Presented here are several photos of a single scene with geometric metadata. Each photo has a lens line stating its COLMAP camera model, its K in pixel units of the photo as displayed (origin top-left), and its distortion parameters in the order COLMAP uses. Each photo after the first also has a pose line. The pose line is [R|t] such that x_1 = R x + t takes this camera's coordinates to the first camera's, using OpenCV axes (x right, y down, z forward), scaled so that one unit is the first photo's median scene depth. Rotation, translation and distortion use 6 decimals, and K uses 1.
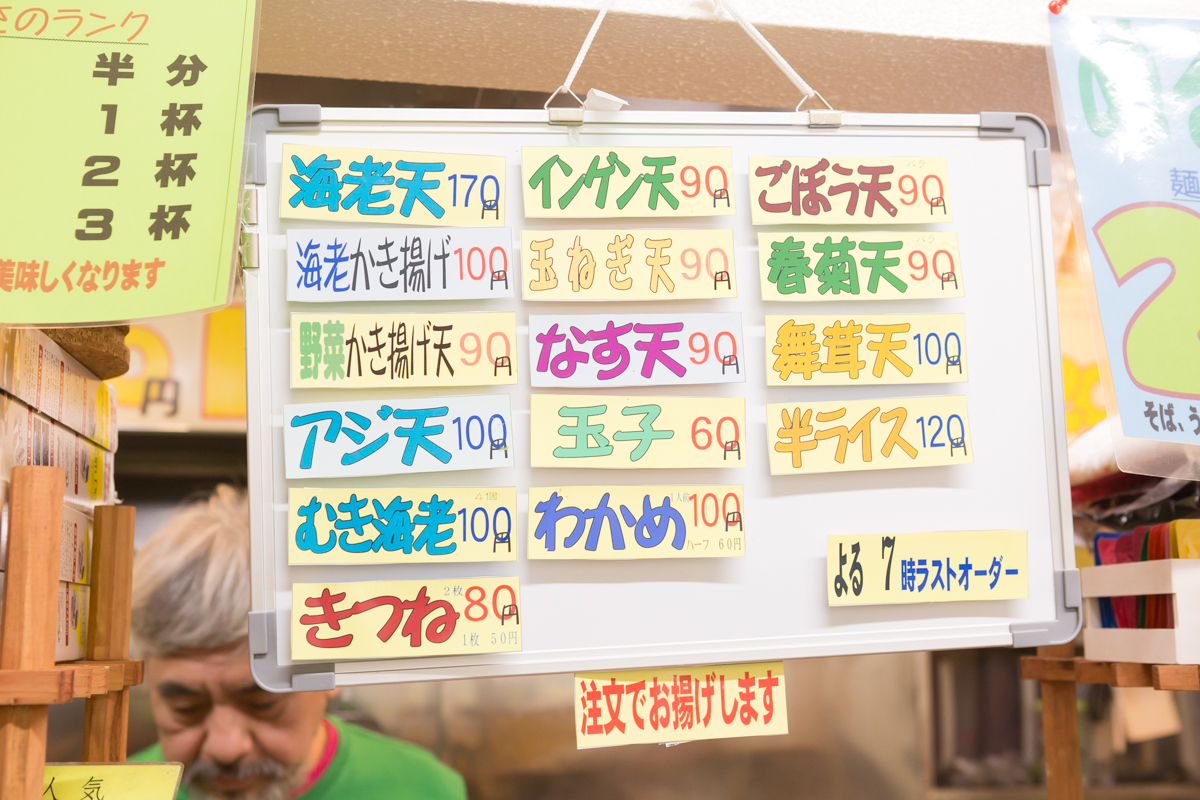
lens RADIAL K [[1562.1, 0, 600.0], [0, 1562.1, 399.9], [0, 0, 1]] dist [0.002734, 0.000000]
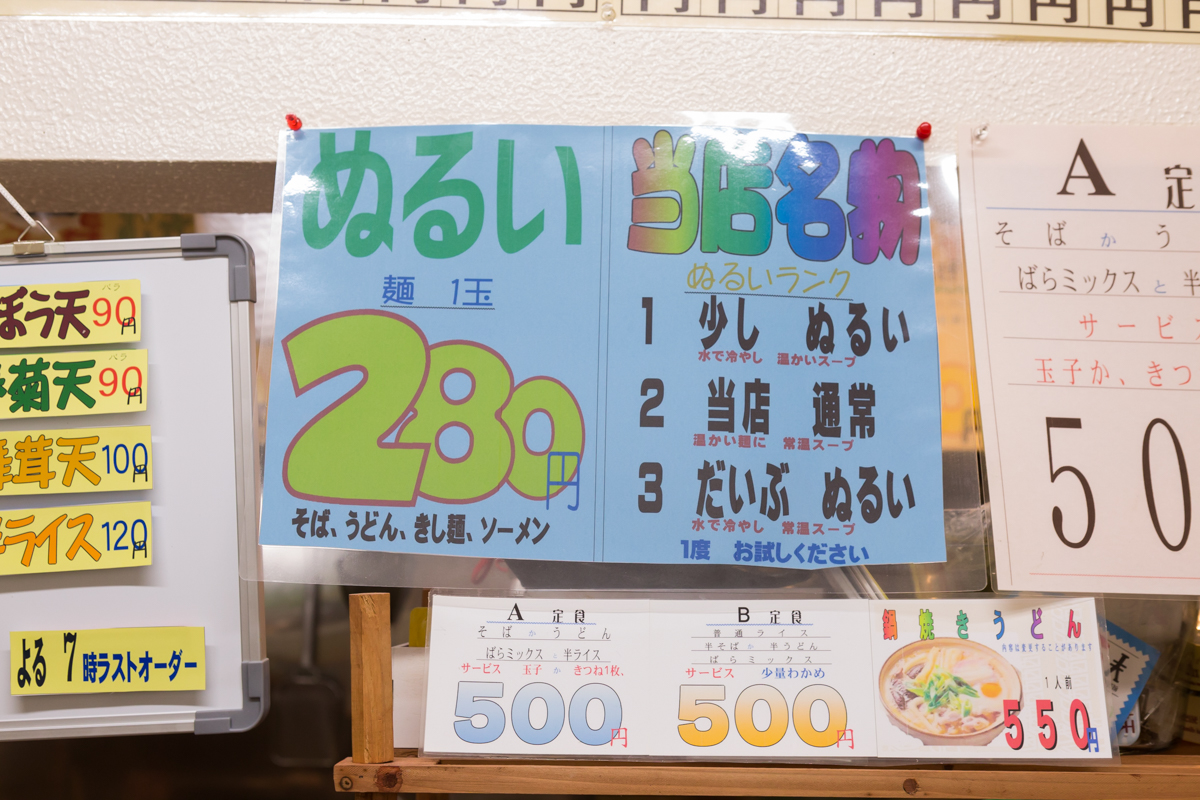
lens RADIAL K [[1379.8, 0, 600.1], [0, 1379.8, 400.4], [0, 0, 1]] dist [-0.001273, 0.000000]
pose [[0.980108, -0.013447, -0.198010, 0.734458], [0.020908, 0.999146, 0.035638, -0.101183], [0.197362, -0.039069, 0.979552, 0.128219]]
